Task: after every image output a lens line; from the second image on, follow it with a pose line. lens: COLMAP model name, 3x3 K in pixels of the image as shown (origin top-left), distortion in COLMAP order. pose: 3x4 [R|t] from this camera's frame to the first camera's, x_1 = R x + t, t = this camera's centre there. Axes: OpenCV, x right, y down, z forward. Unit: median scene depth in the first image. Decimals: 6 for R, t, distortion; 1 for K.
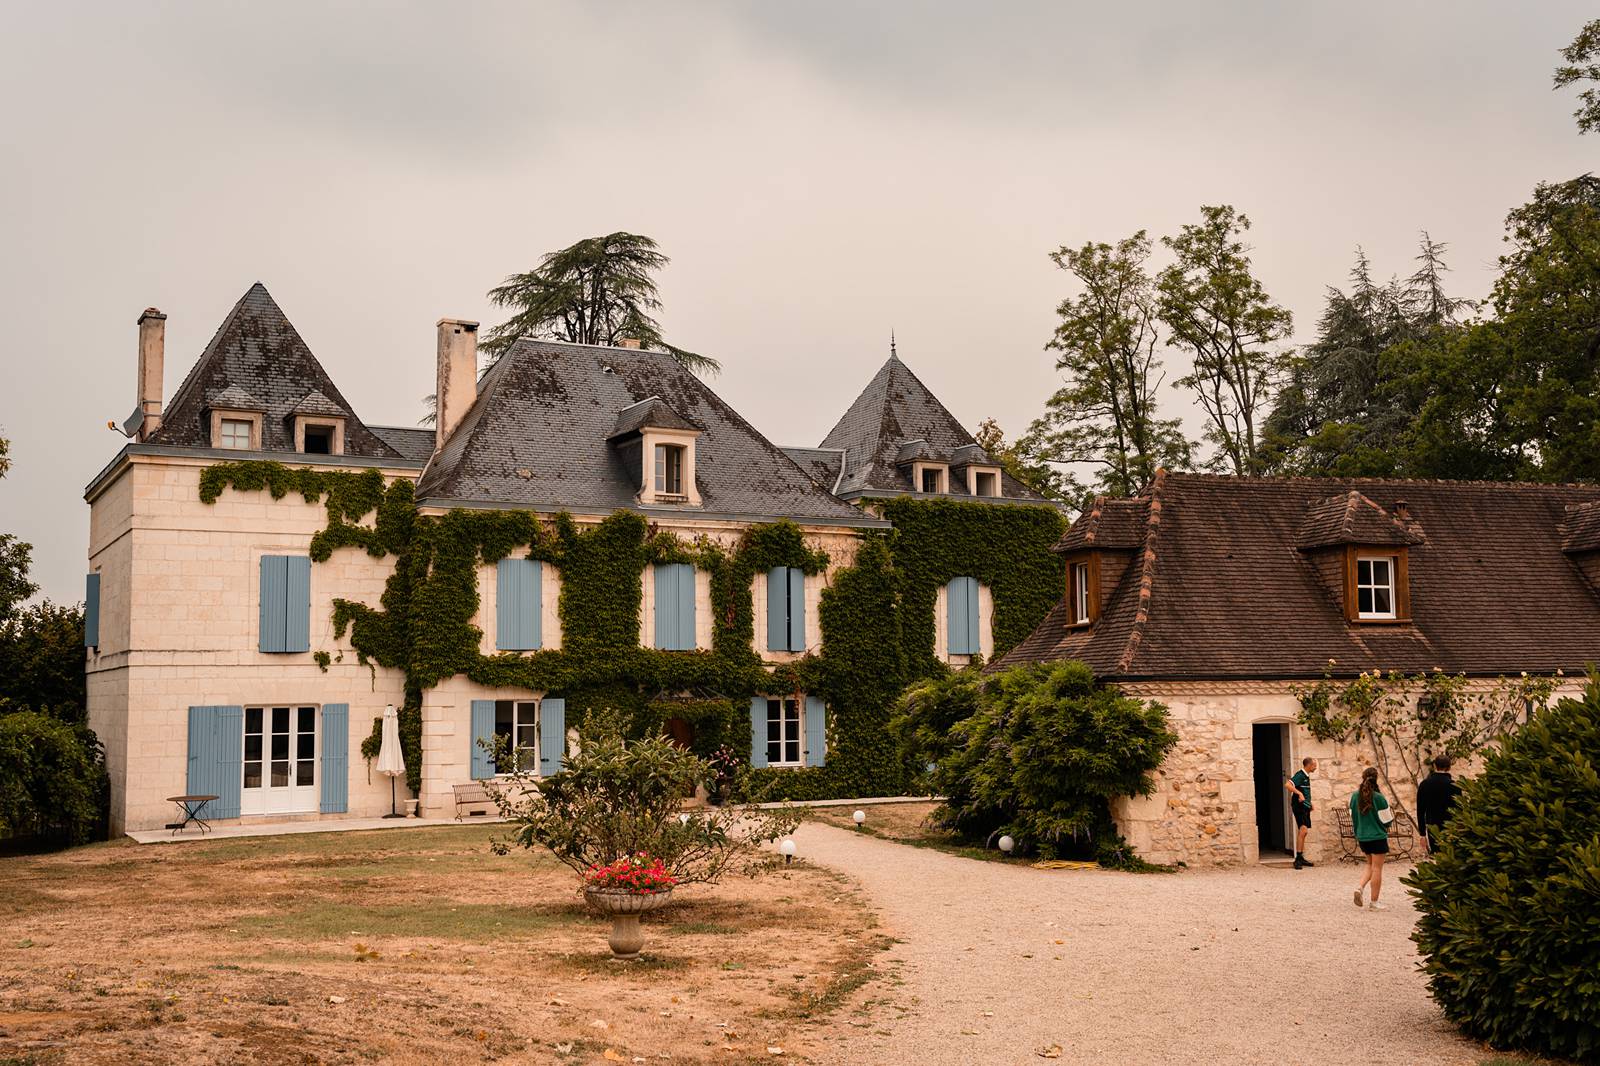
lens RADIAL K [[1594.3, 0, 800.0], [0, 1594.3, 533.0], [0, 0, 1]] dist [0.006095, -0.268494]
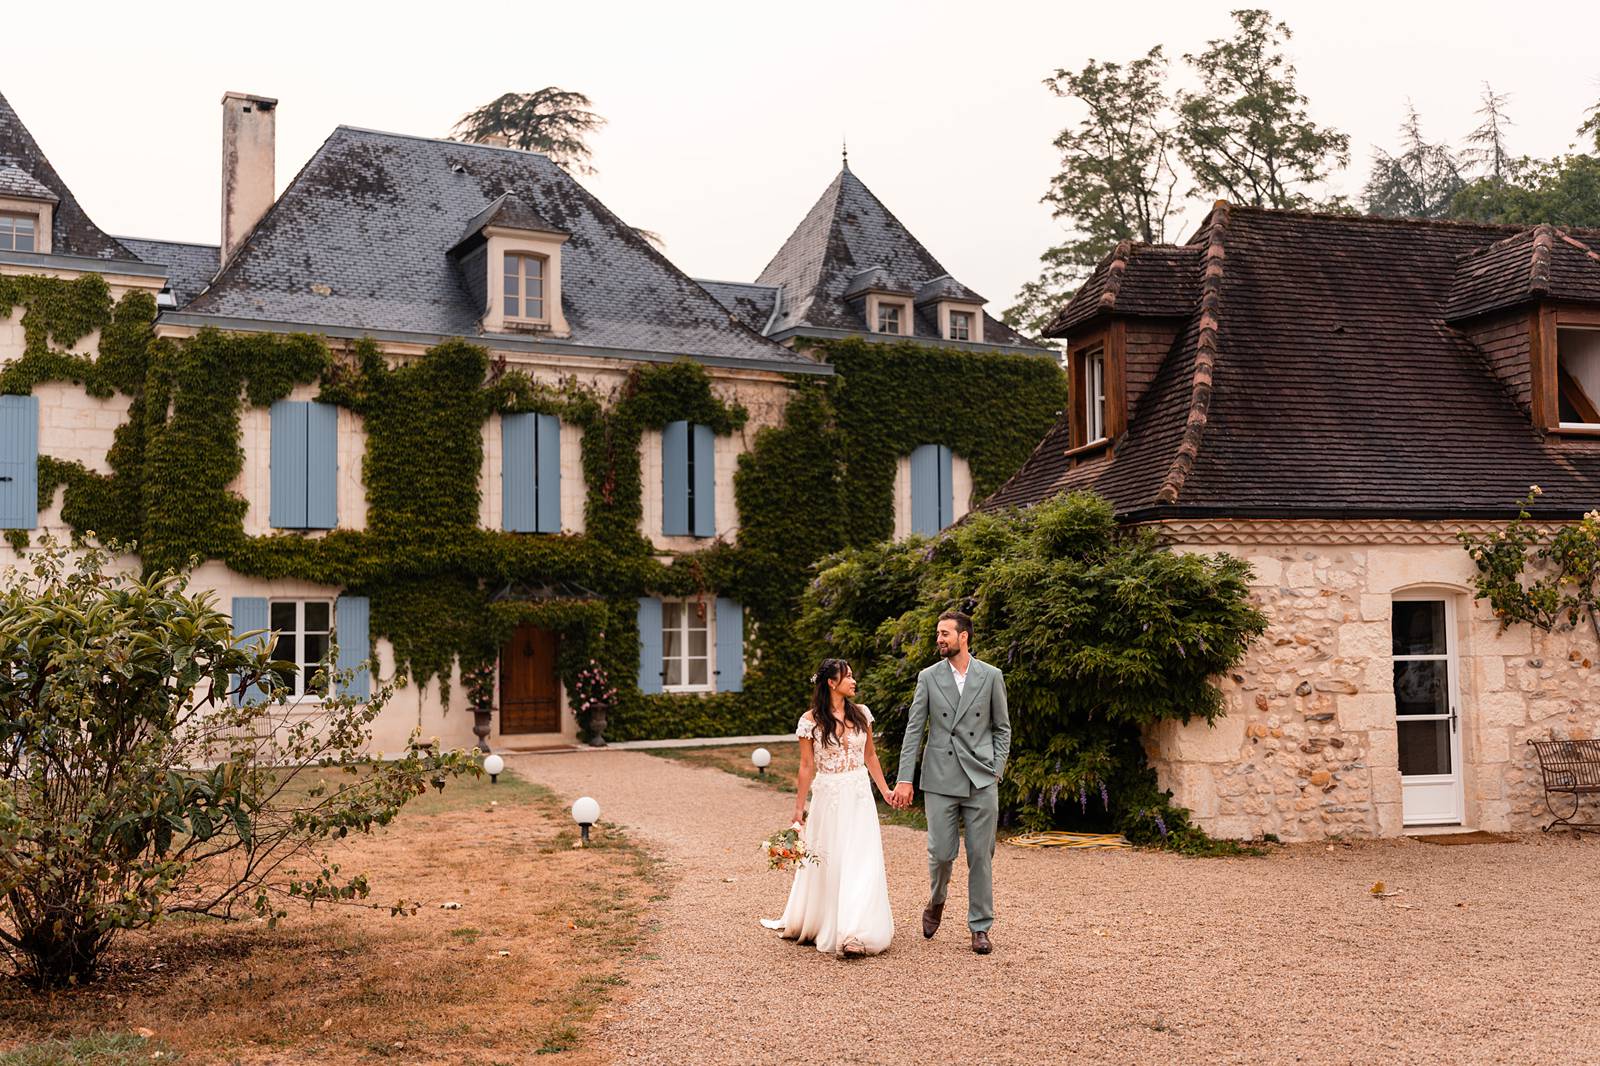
lens RADIAL K [[1605.0, 0, 800.0], [0, 1605.0, 533.0], [0, 0, 1]] dist [-0.023830, 0.003302]
pose [[0.999994, -0.003184, 0.001626, 0.043718], [0.003125, 0.999371, 0.035313, 0.048431], [-0.001738, -0.035308, 0.999375, 0.267943]]
